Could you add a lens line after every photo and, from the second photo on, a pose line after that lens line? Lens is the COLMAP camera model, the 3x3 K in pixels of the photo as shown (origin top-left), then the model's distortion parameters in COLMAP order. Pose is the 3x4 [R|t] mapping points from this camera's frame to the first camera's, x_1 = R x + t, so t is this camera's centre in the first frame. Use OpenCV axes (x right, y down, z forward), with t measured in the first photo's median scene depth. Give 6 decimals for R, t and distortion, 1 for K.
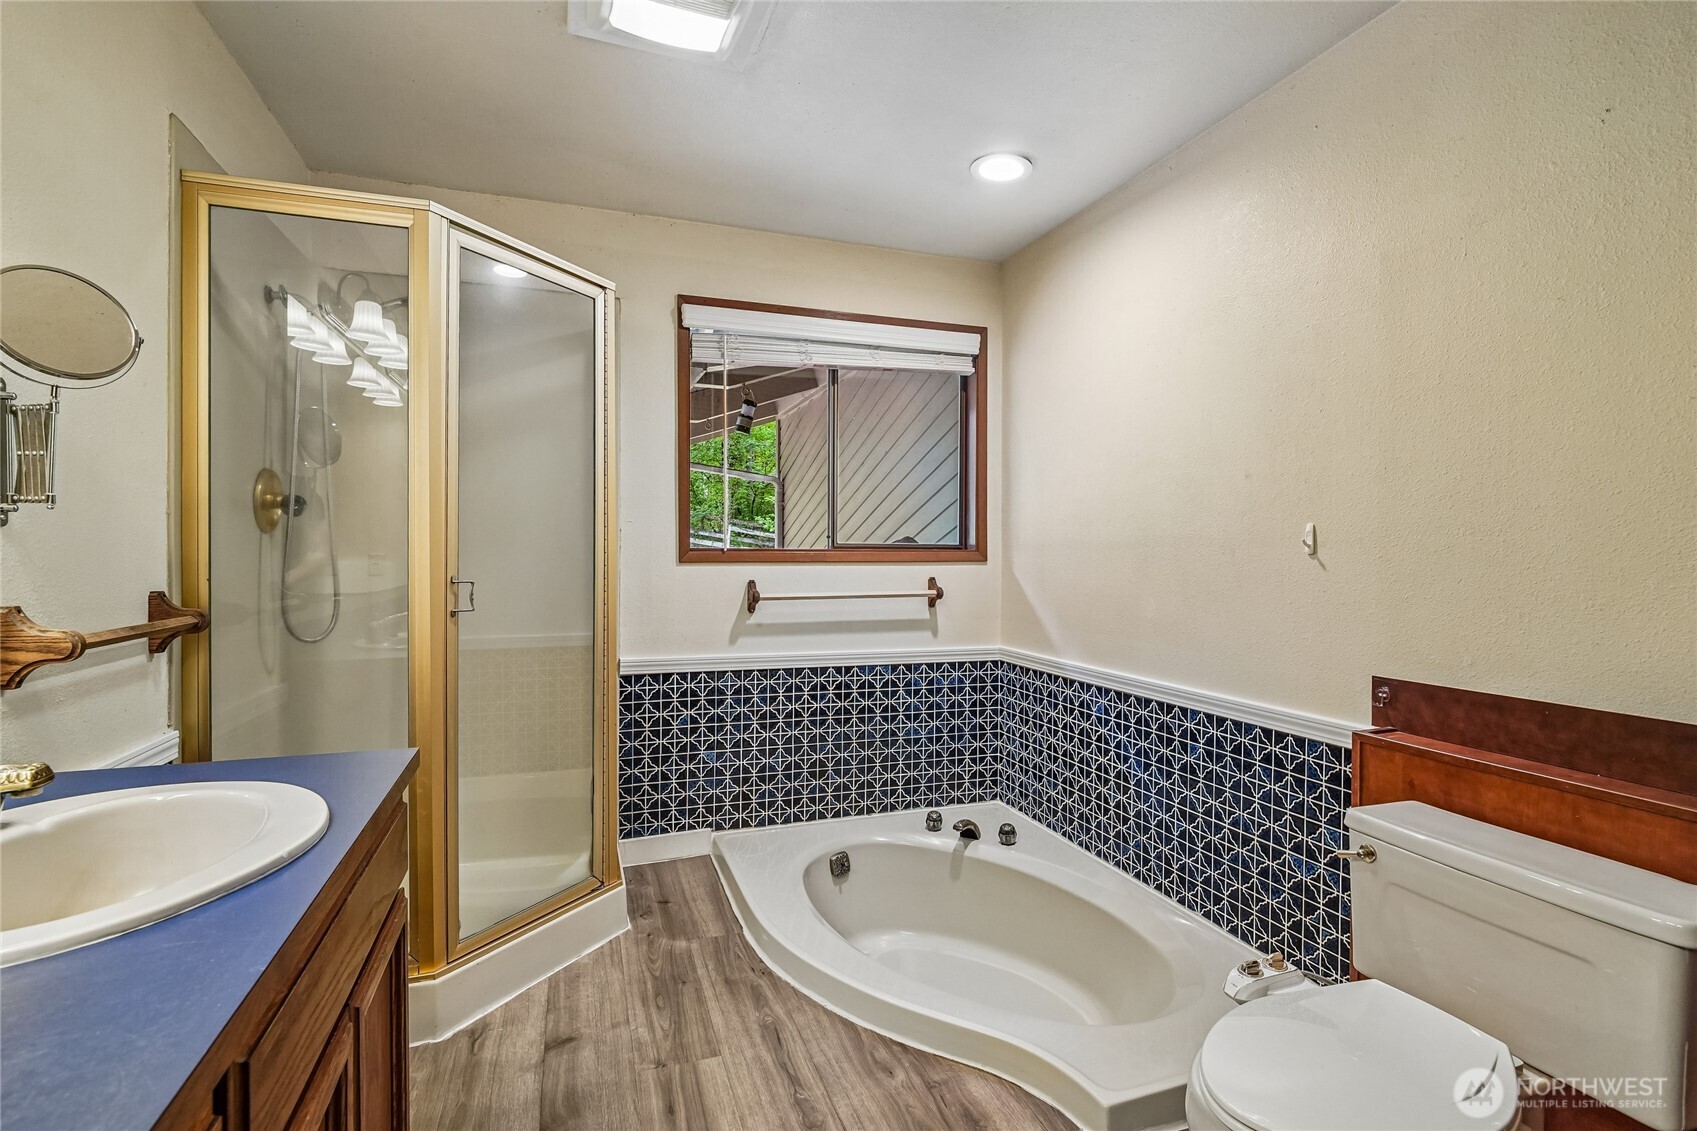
lens RADIAL K [[805.4, 0, 847.0], [0, 805.4, 563.4], [0, 0, 1]] dist [-0.013111, 0.005933]
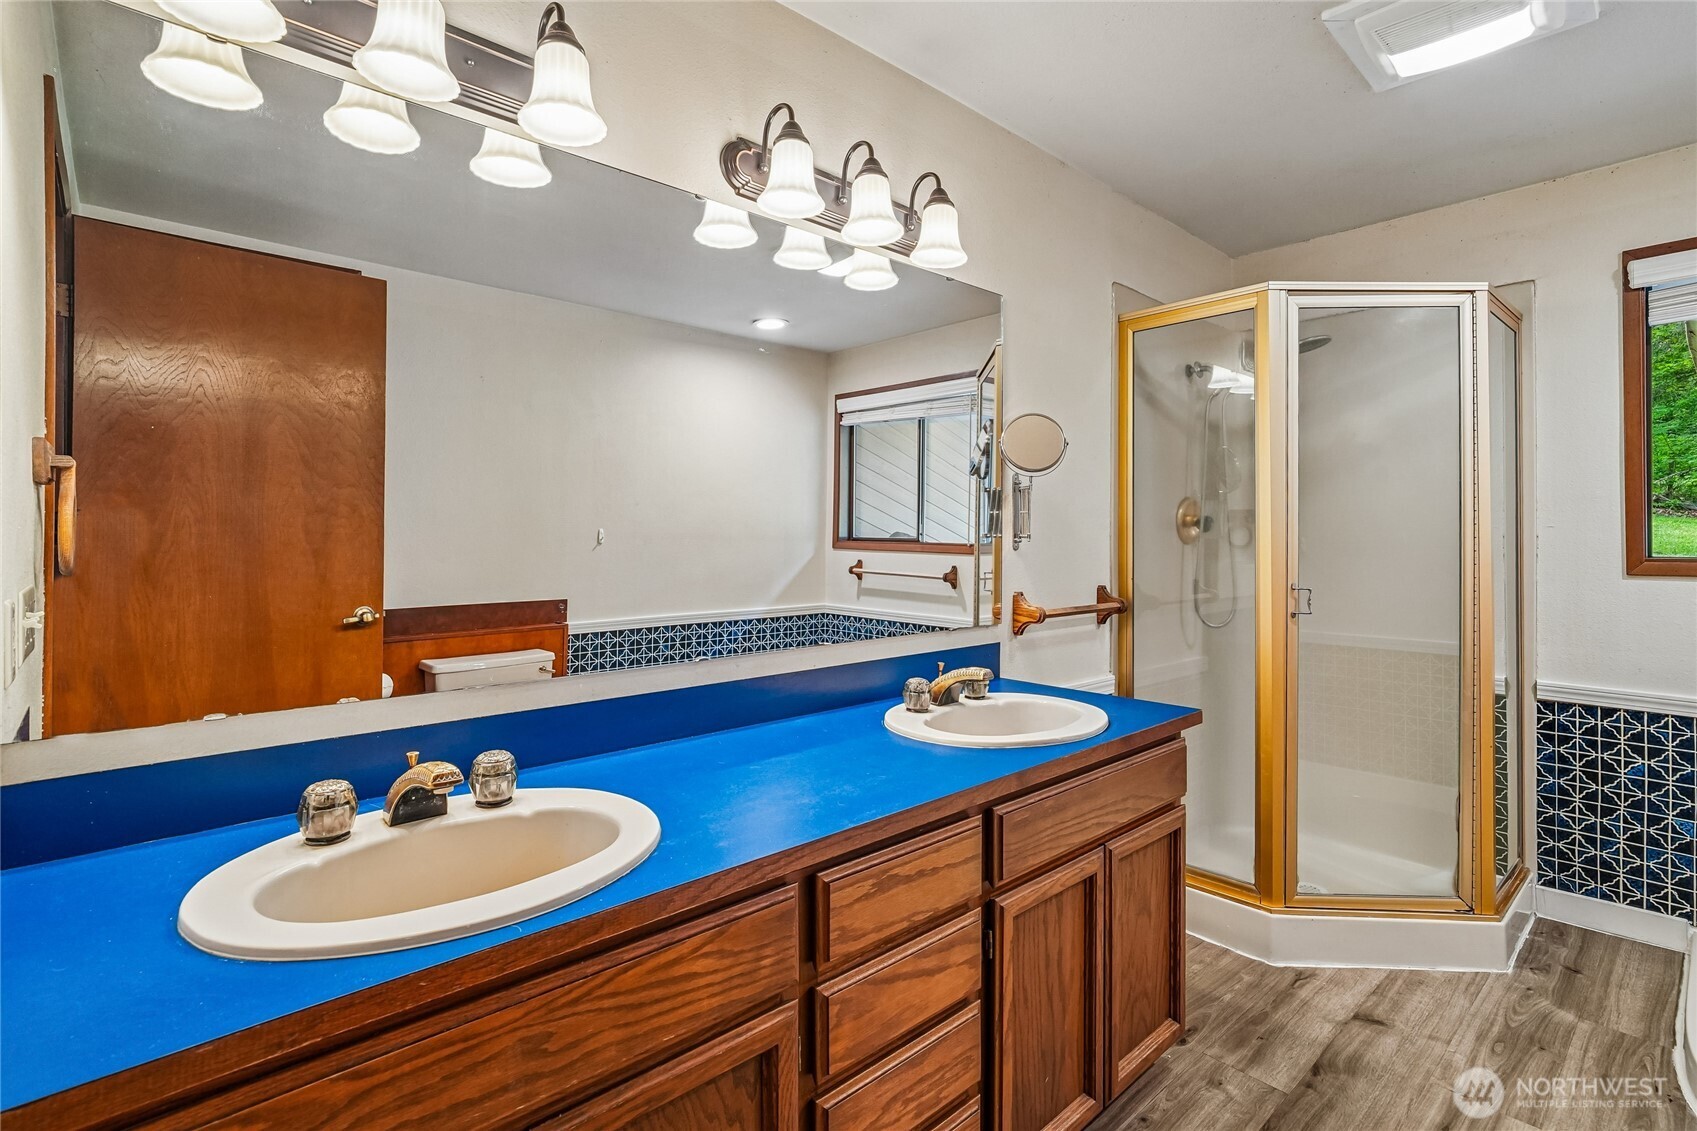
lens RADIAL K [[805.4, 0, 859.1], [0, 805.4, 536.7], [0, 0, 1]] dist [-0.013111, 0.005933]
pose [[0.401248, -0.004703, -0.915957, 0.311790], [-0.014325, 0.999832, -0.011409, -0.027572], [0.915857, 0.017699, 0.401114, -0.065782]]
